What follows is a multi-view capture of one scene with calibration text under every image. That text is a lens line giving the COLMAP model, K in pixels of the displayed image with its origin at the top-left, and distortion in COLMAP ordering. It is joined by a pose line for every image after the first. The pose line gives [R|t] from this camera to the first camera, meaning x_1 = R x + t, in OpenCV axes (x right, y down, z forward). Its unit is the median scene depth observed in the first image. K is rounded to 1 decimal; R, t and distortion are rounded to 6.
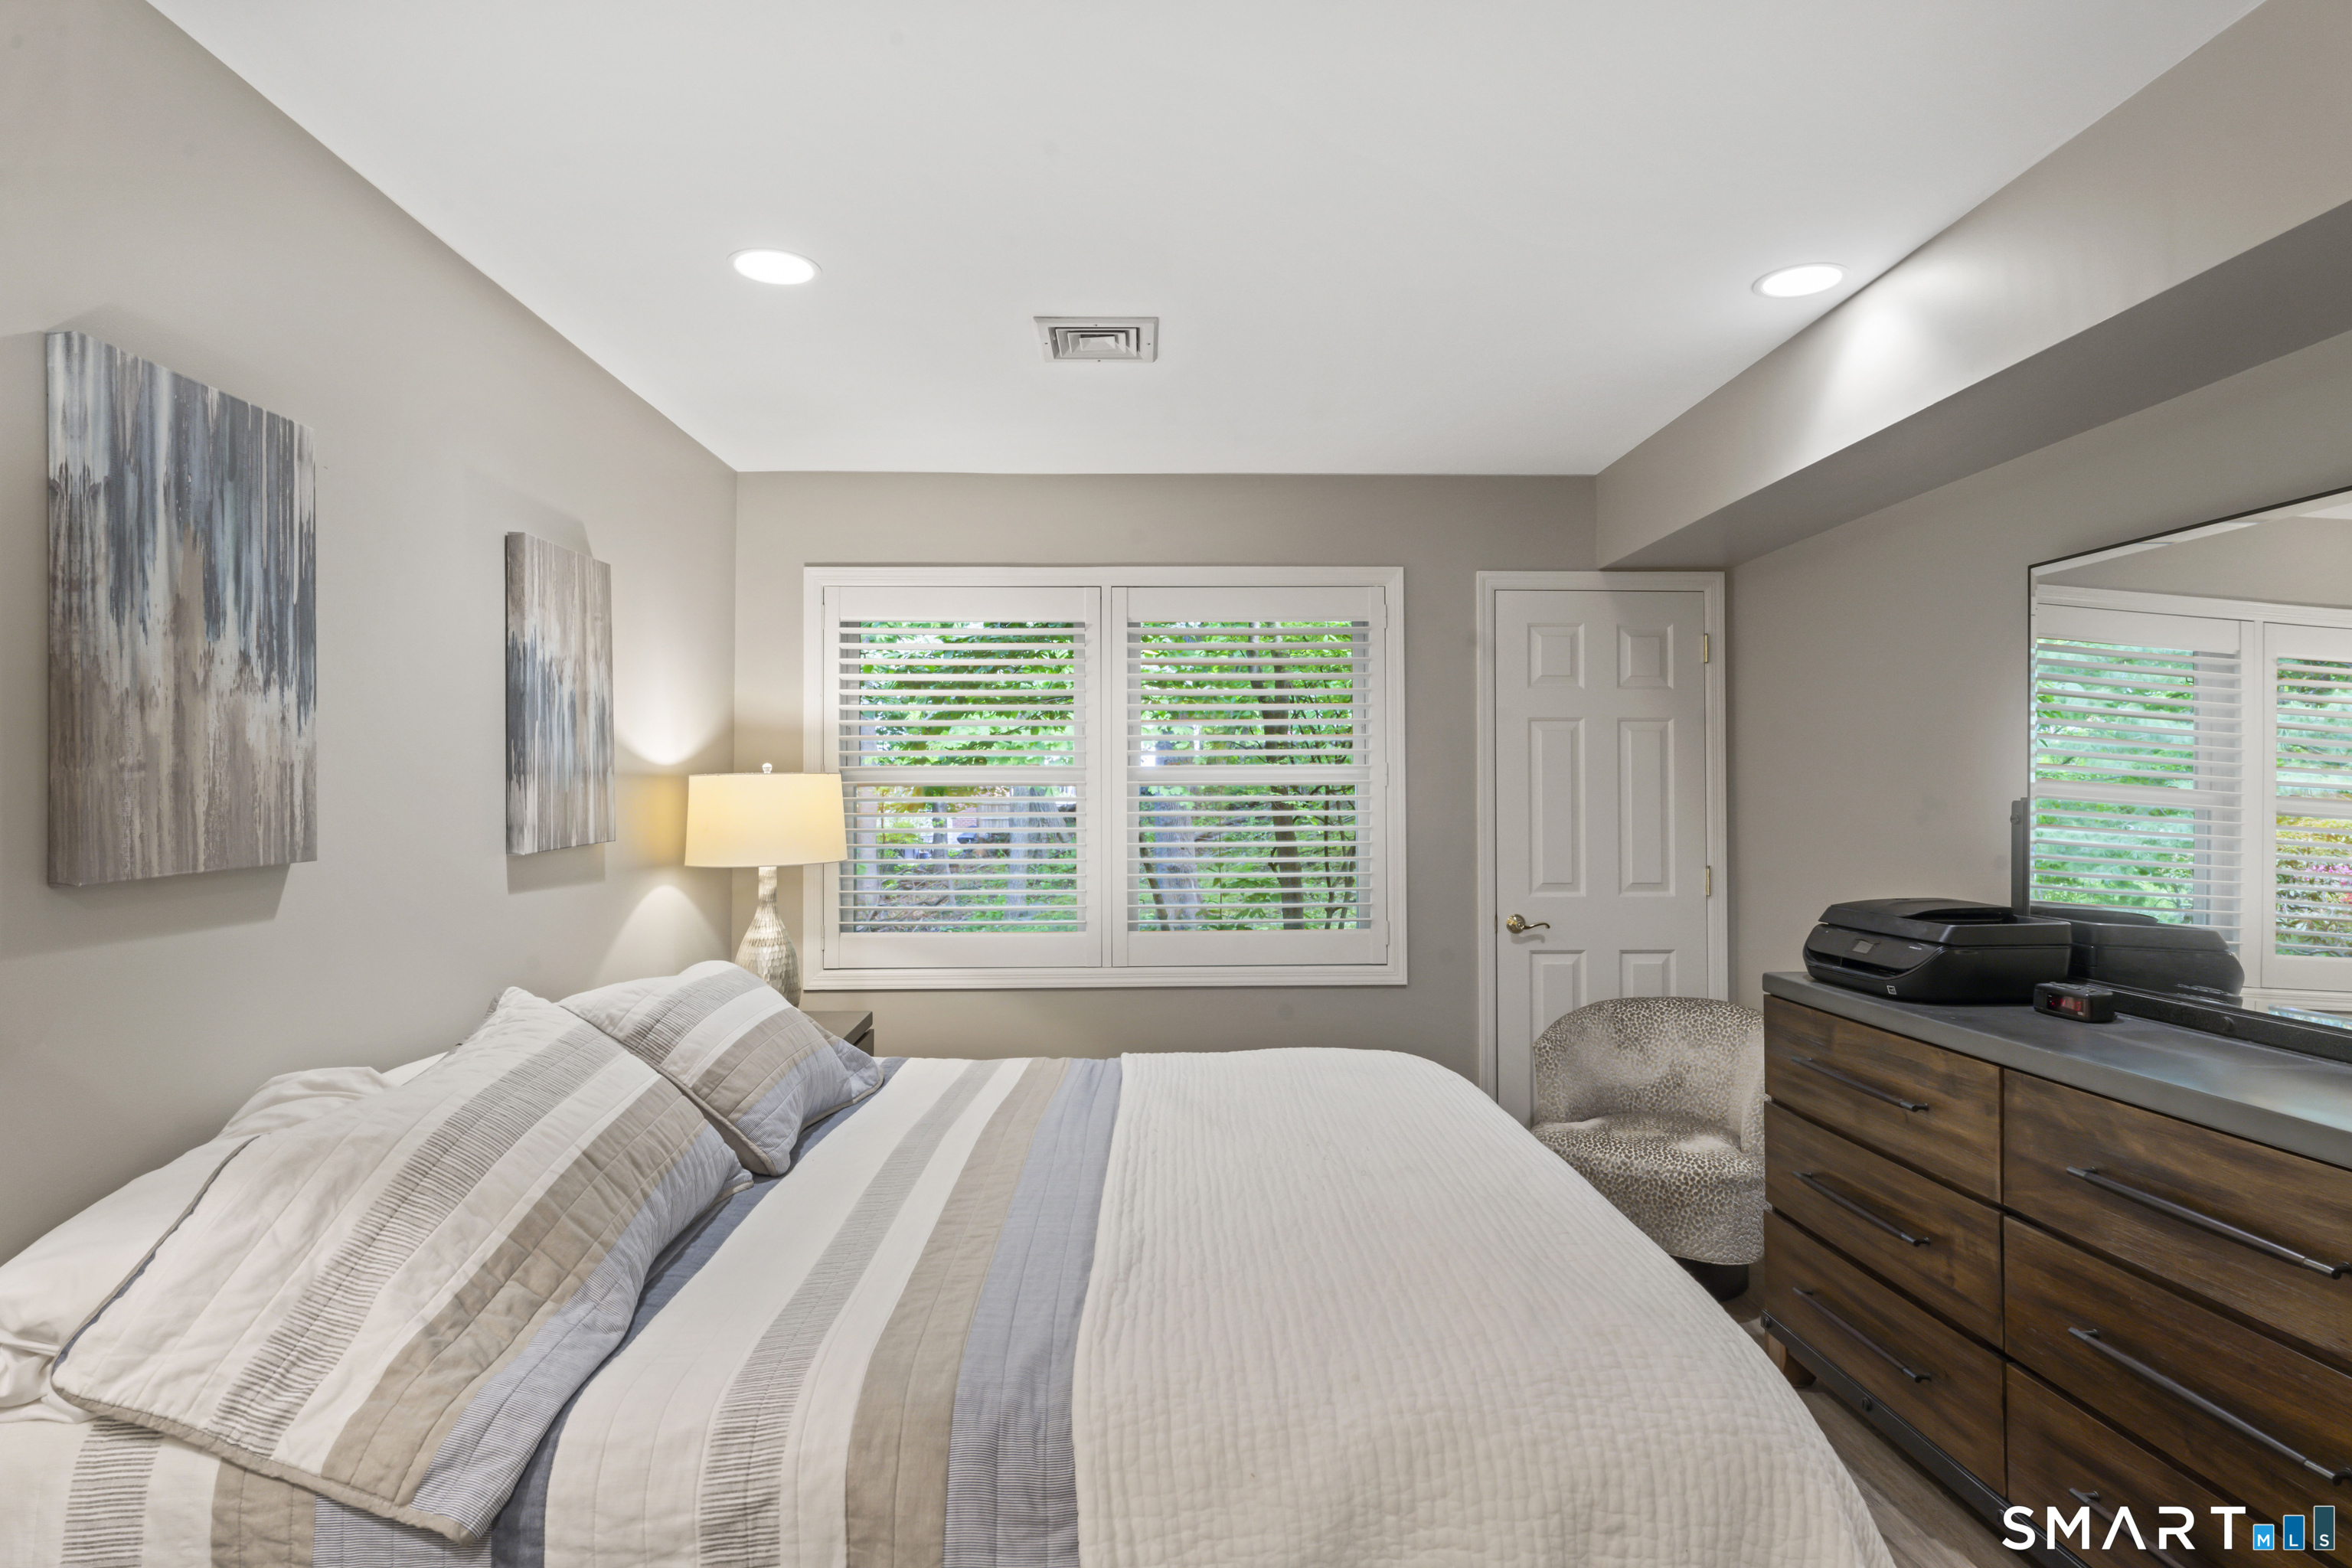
lens RADIAL K [[1297.7, 0, 1177.7], [0, 1297.7, 770.6], [0, 0, 1]] dist [0.001387, -0.000082]
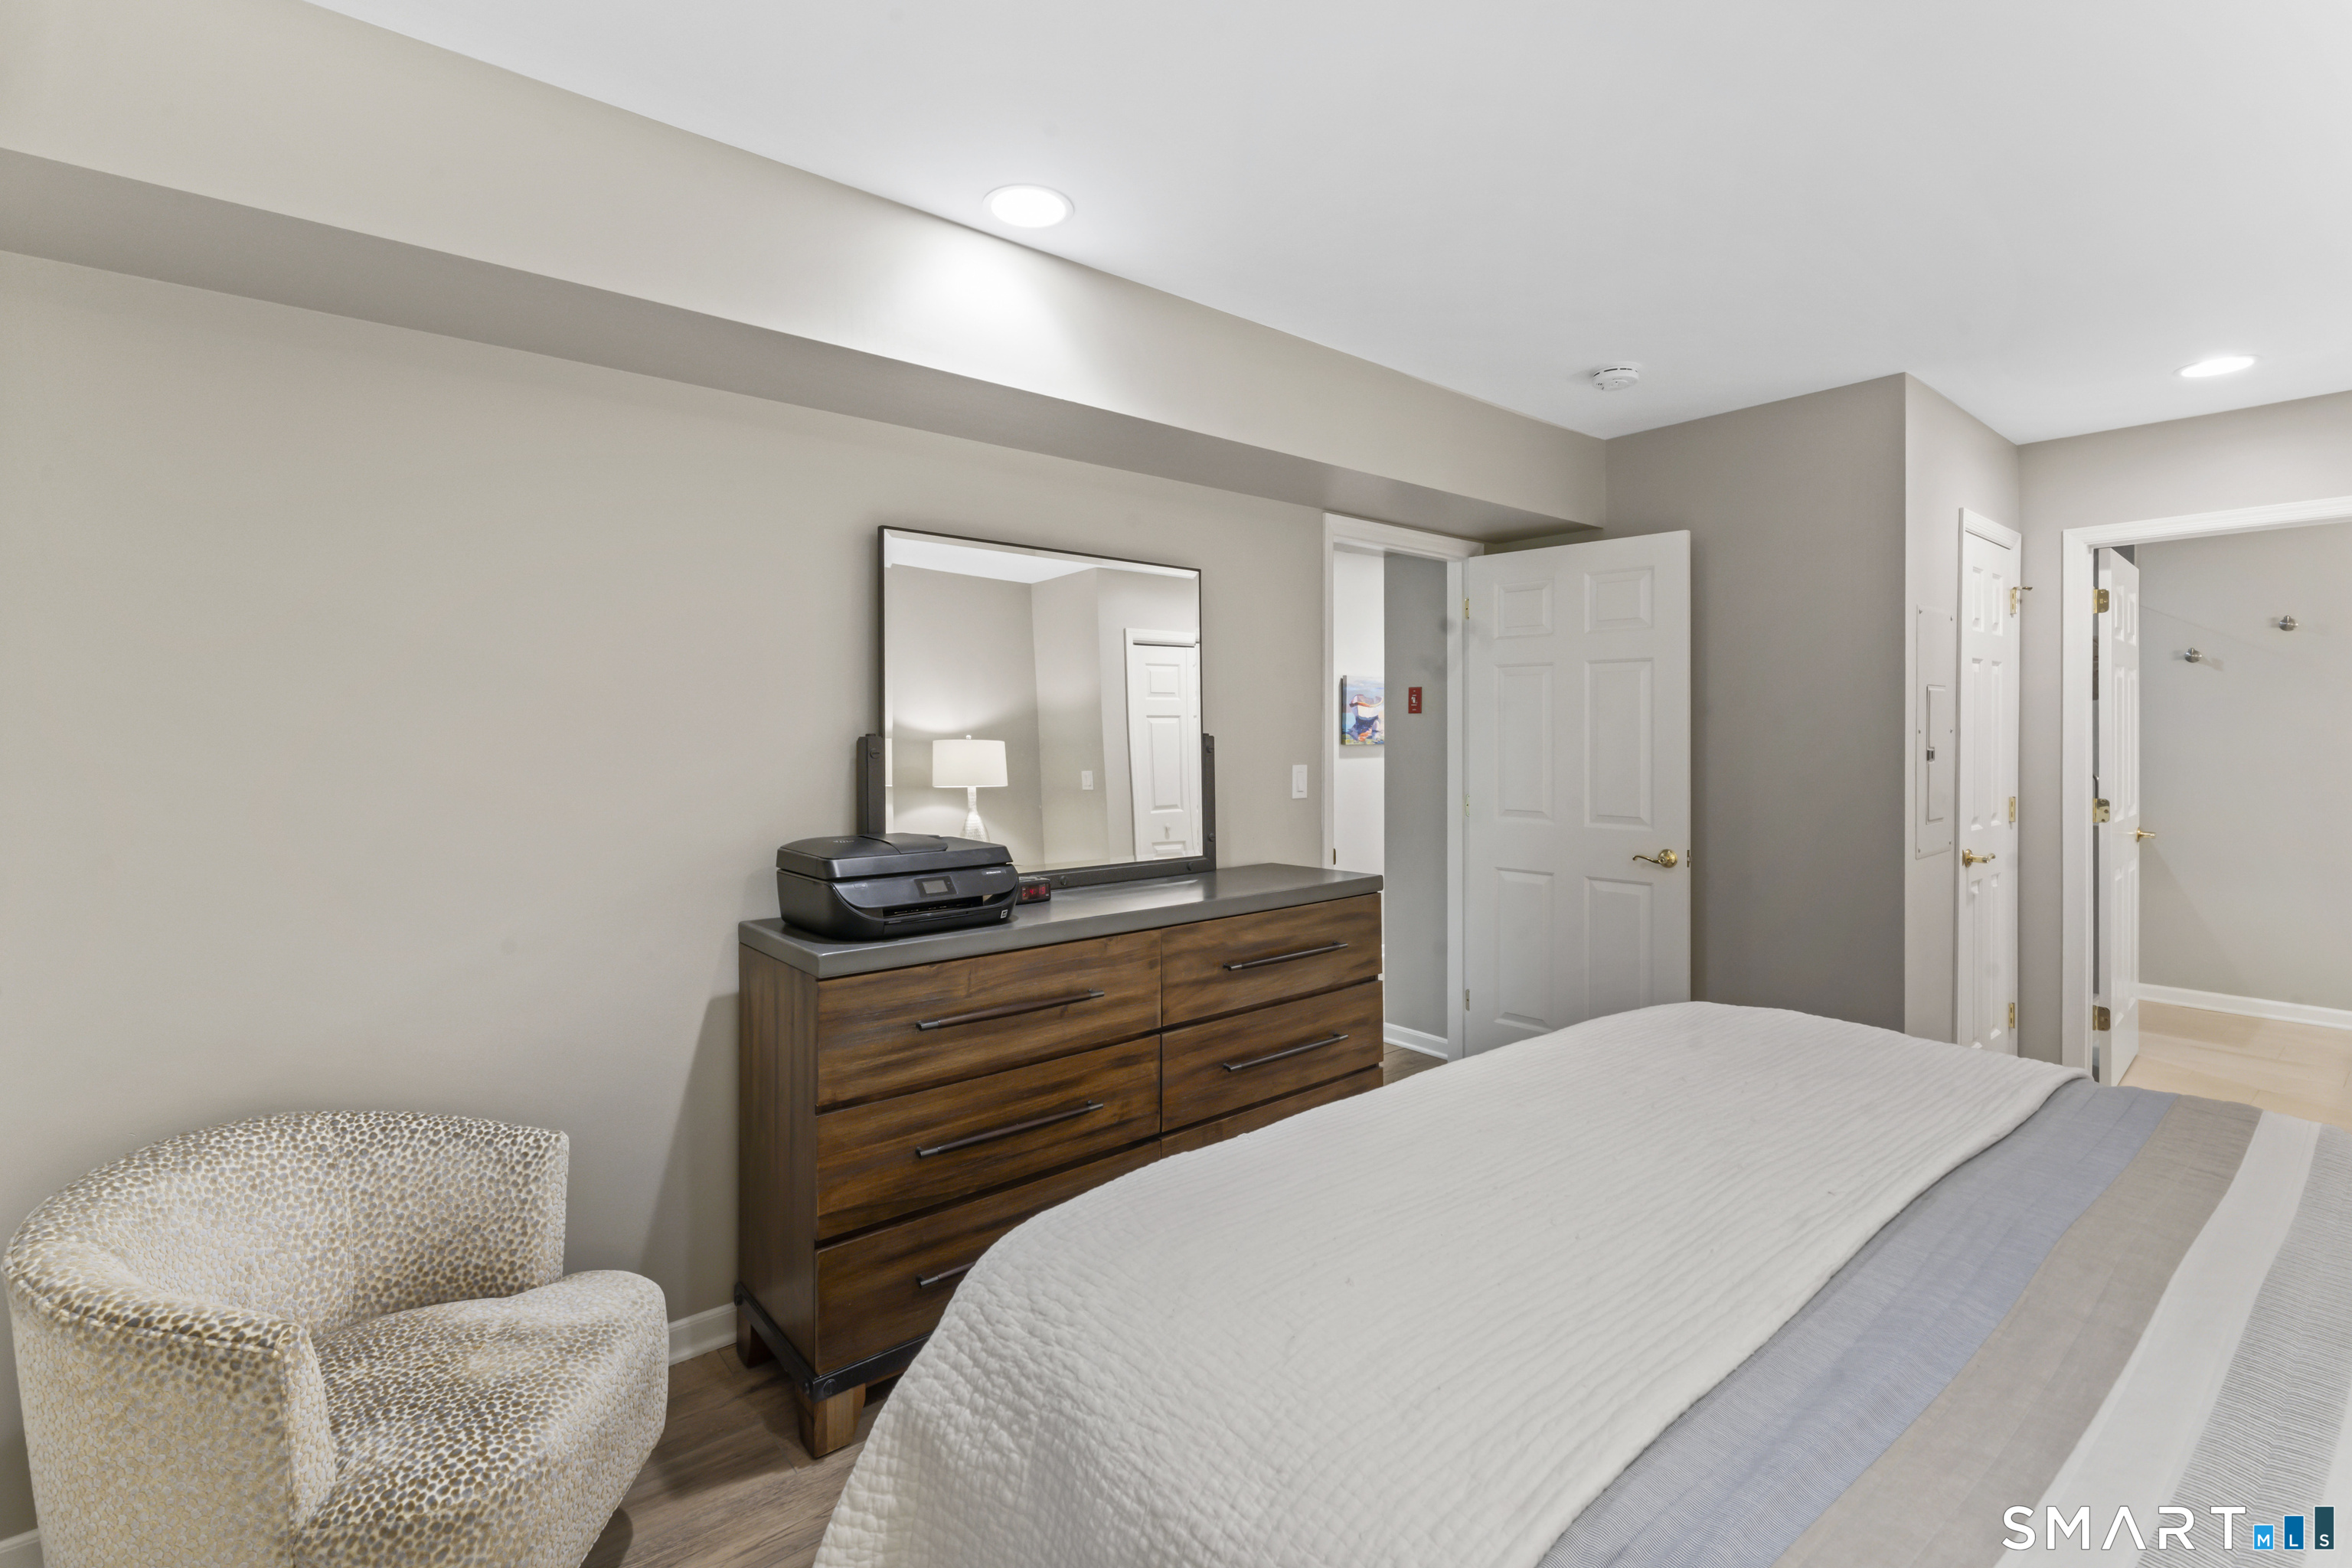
lens RADIAL K [[1045.9, 0, 1198.1], [0, 1045.9, 731.4], [0, 0, 1]] dist [0.005725, 0.000801]
pose [[-0.616777, -0.000048, 0.787138, -0.265815], [-0.015564, 0.999805, -0.012134, 0.031197], [-0.786984, -0.019735, -0.616658, 1.649007]]
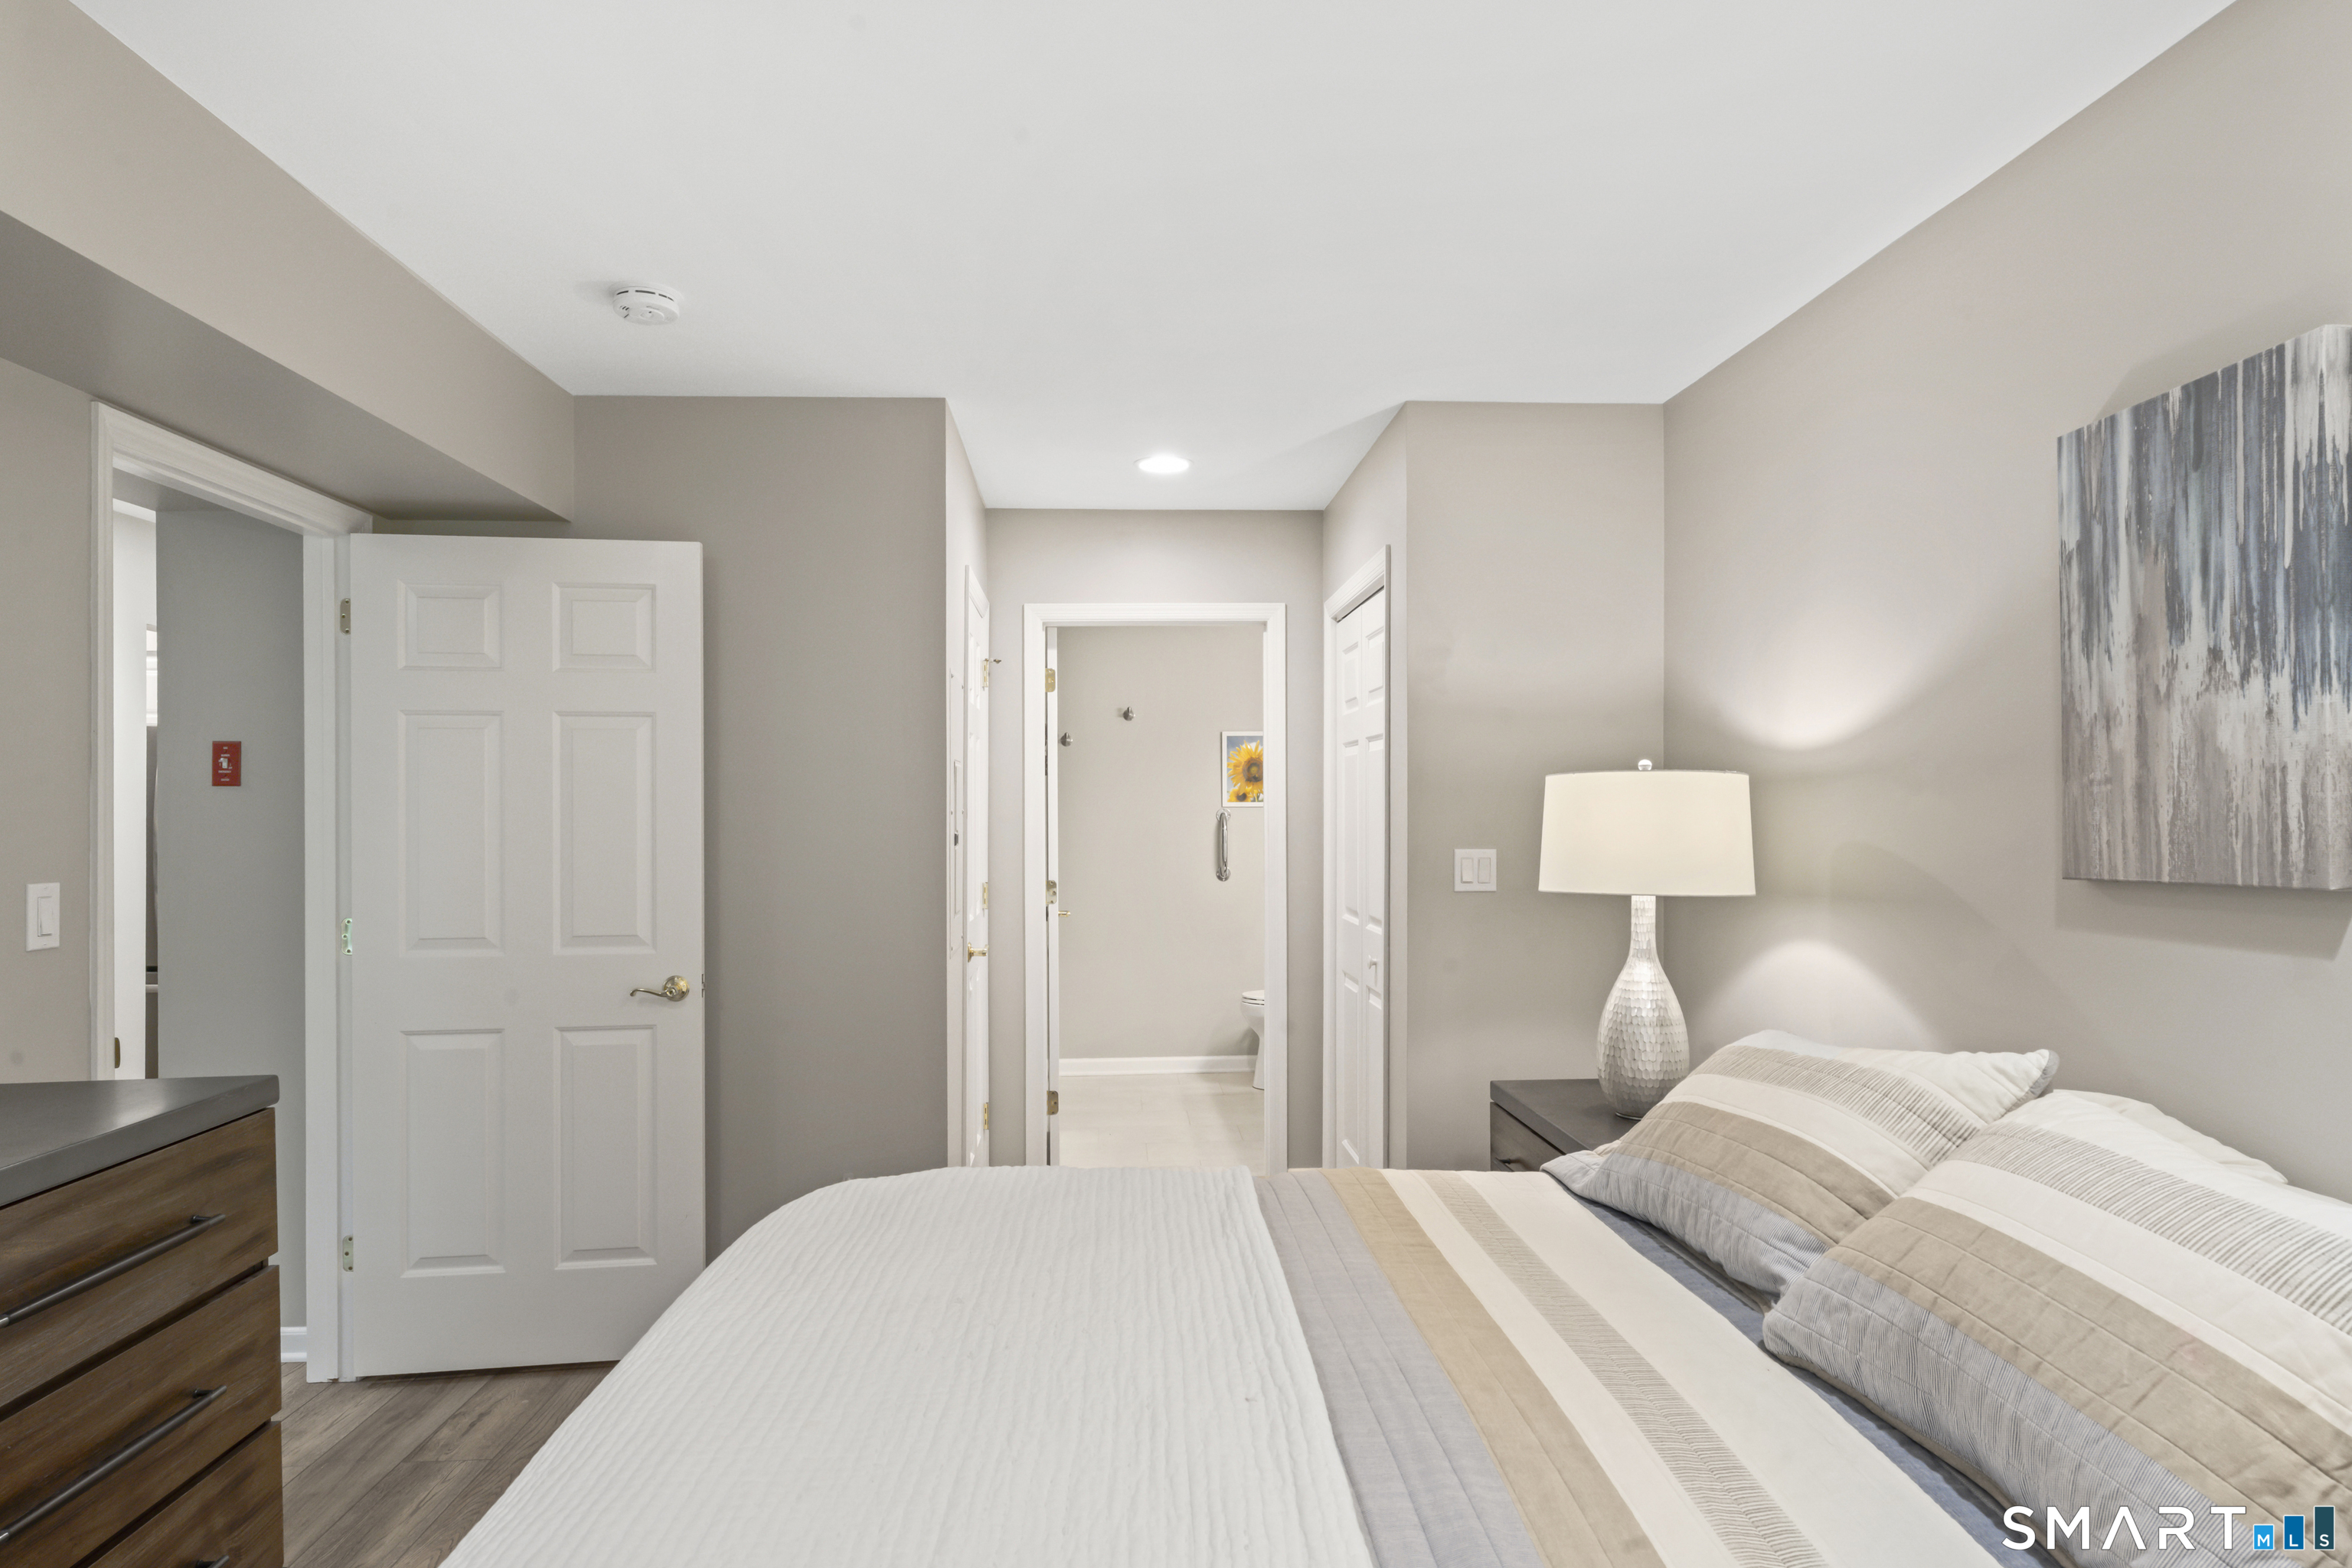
lens RADIAL K [[1339.4, 0, 1158.4], [0, 1339.4, 802.5], [0, 0, 1]] dist [-0.000530, -0.003226]
pose [[-0.999953, 0.006183, -0.007472, 0.025174], [0.006378, 0.999632, -0.026359, 0.030632], [0.007306, -0.026406, -0.999625, 1.593592]]
